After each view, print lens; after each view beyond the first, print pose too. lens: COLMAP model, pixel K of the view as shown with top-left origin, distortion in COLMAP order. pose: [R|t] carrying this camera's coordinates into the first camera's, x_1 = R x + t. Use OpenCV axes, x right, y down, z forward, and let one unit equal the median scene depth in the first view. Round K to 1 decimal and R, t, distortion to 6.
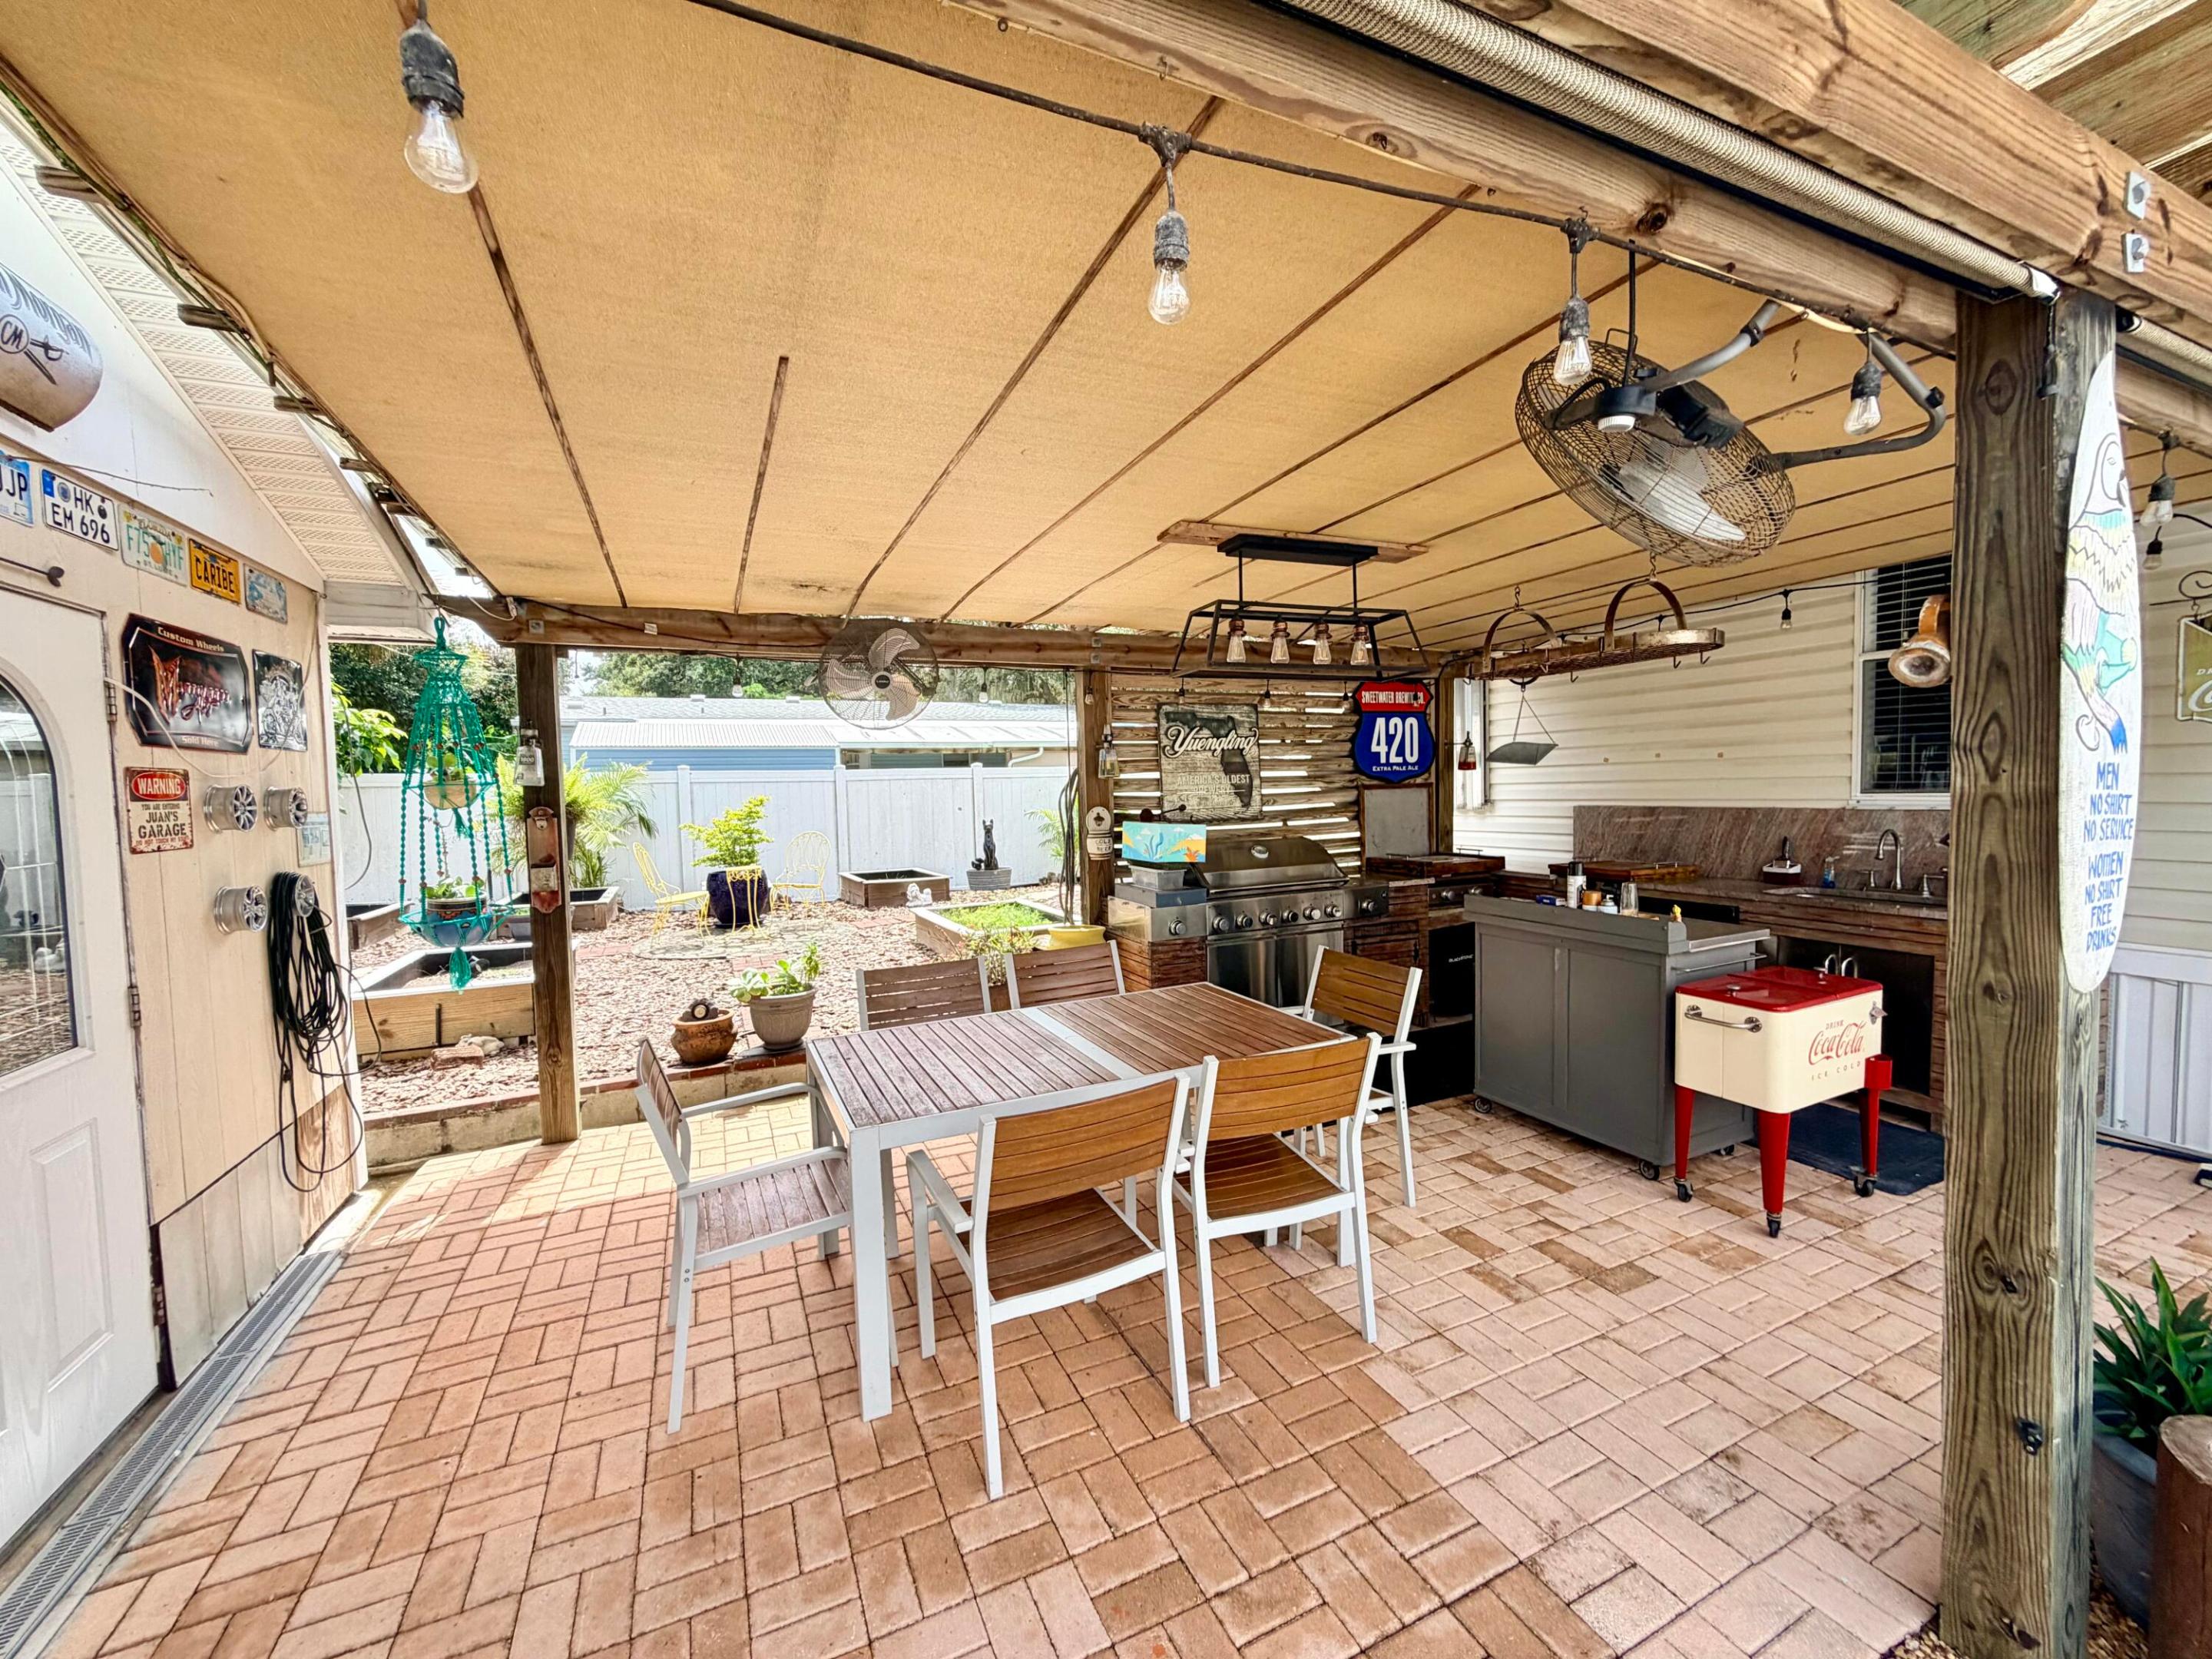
lens RADIAL K [[874.4, 0, 1102.3], [0, 874.4, 829.8], [0, 0, 1]] dist [-0.010217, -0.000504]
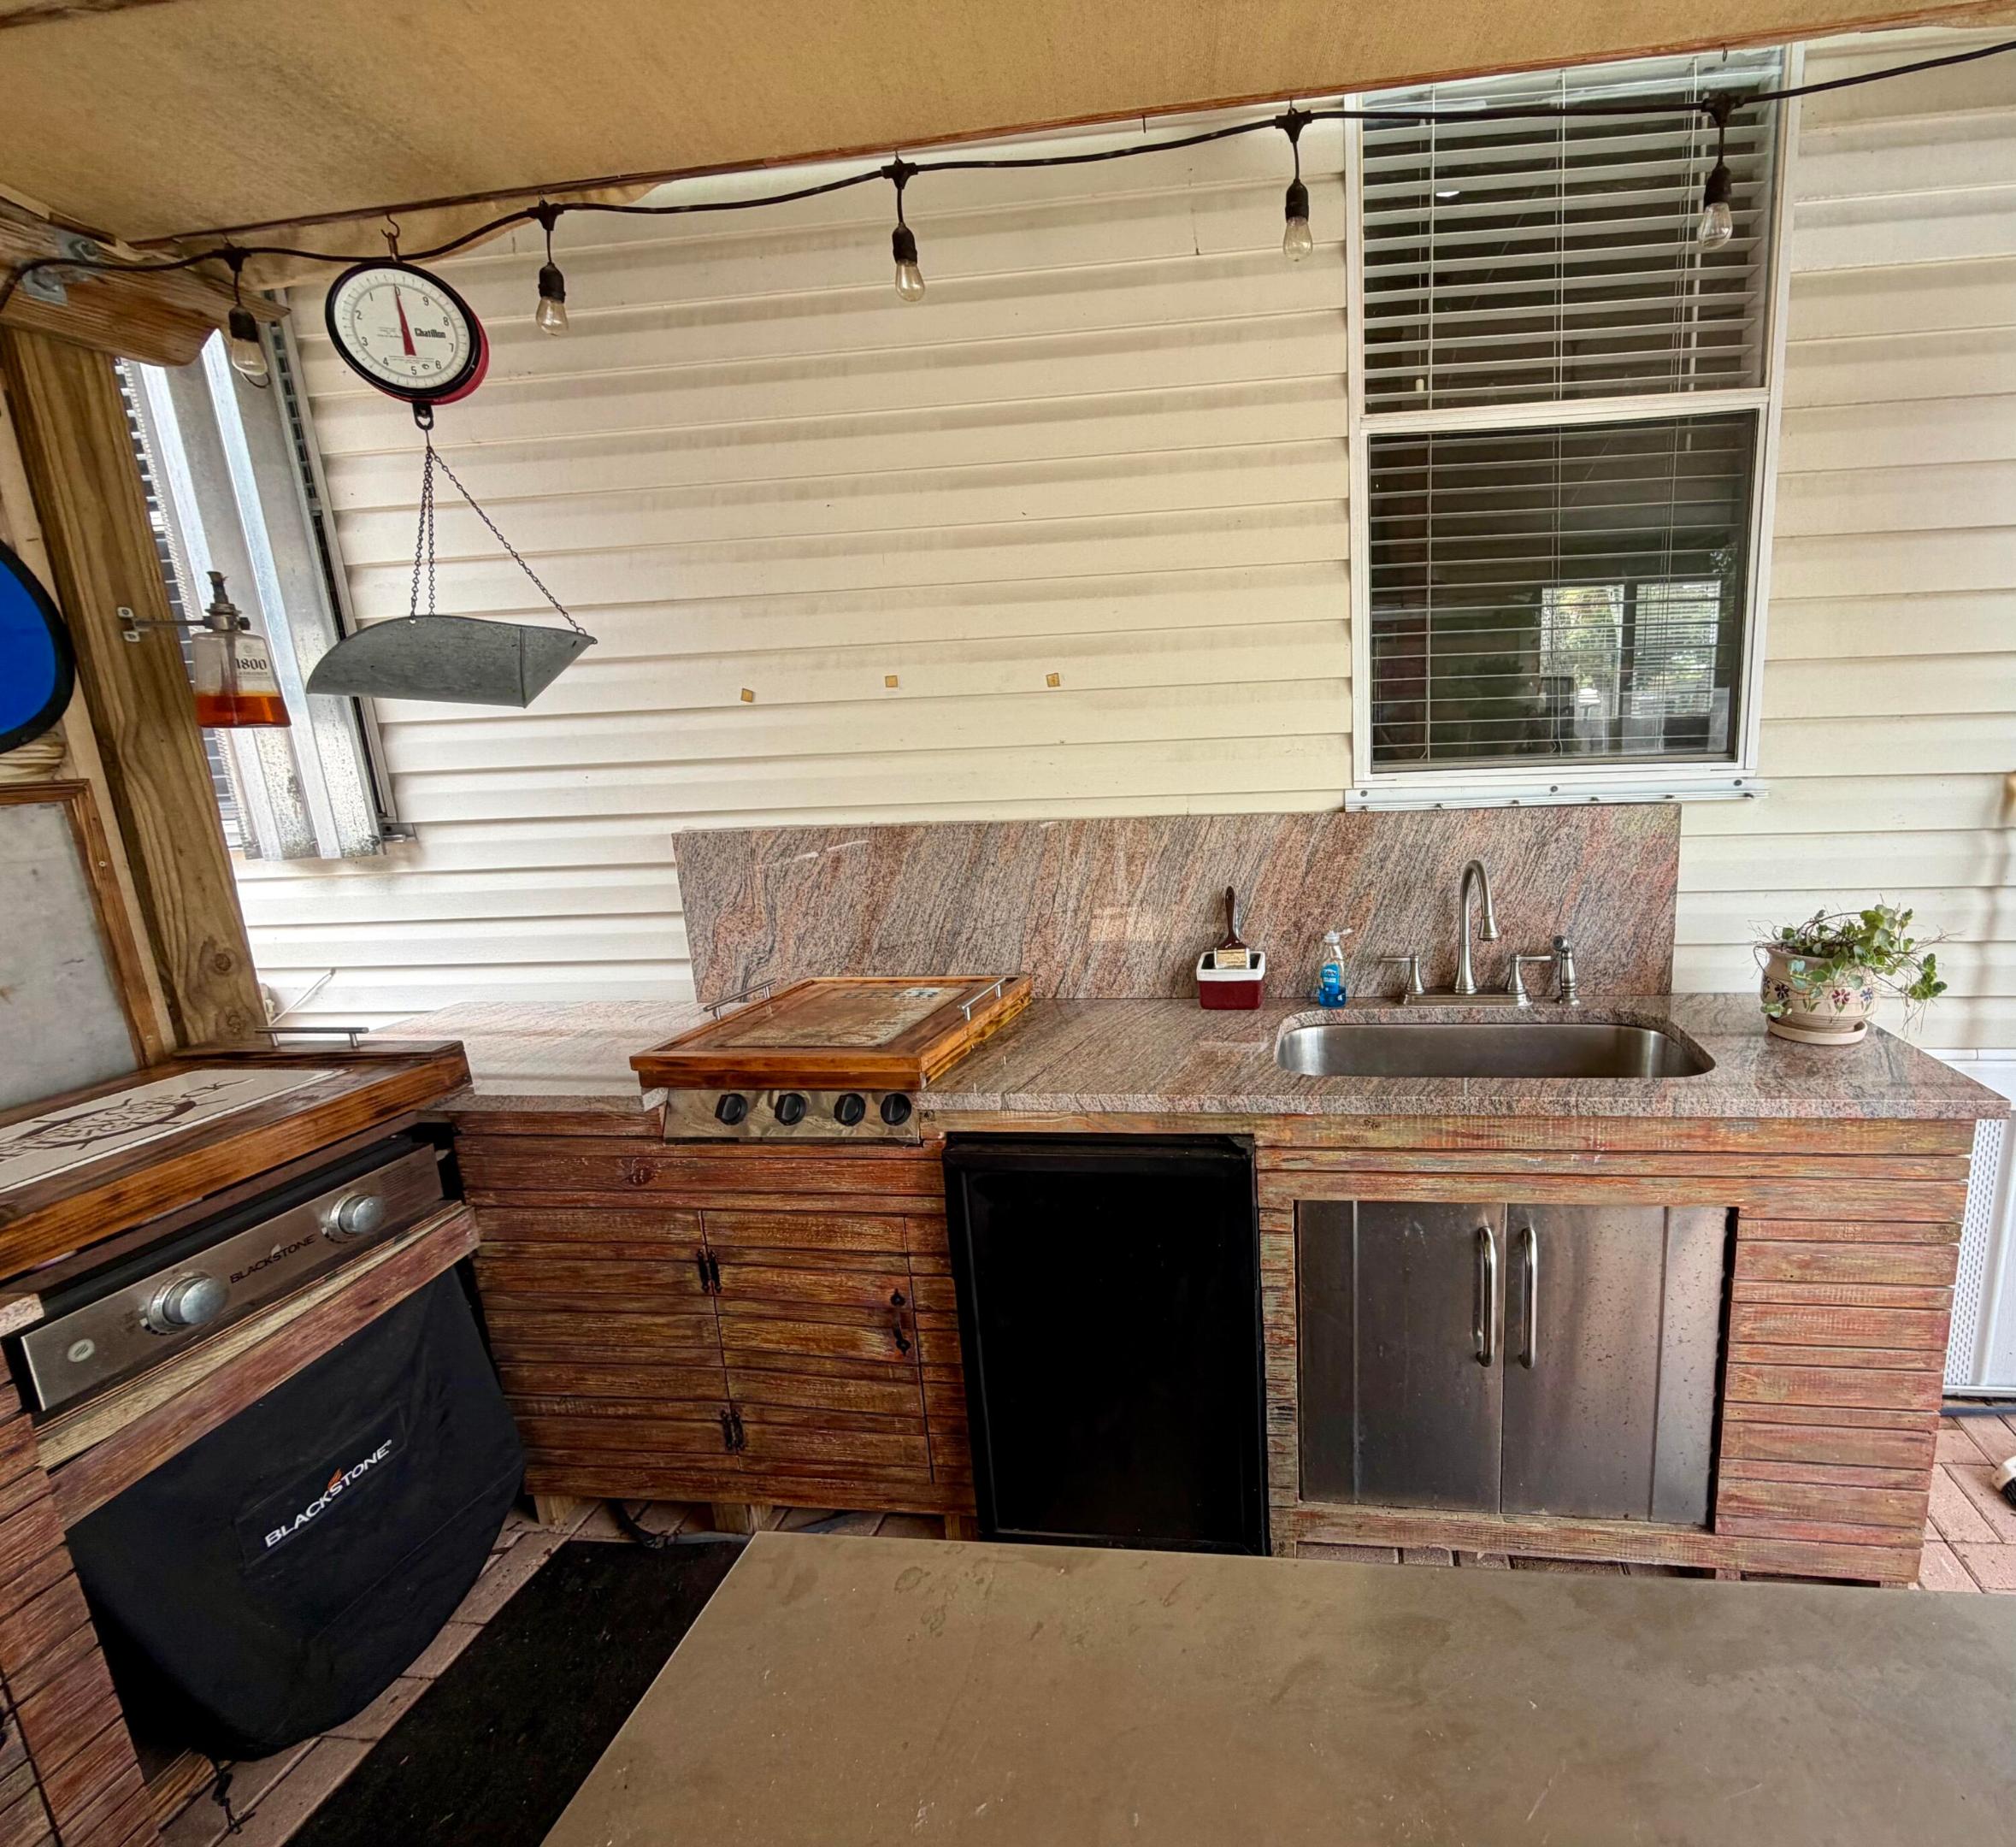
lens RADIAL K [[966.2, 0, 1193.2], [0, 966.2, 919.4], [0, 0, 1]] dist [-0.004894, -0.000954]
pose [[0.517549, -0.165951, 0.839406, 0.323959], [0.068731, 0.985905, 0.152536, -0.037014], [-0.852889, -0.021251, 0.521660, 0.628626]]
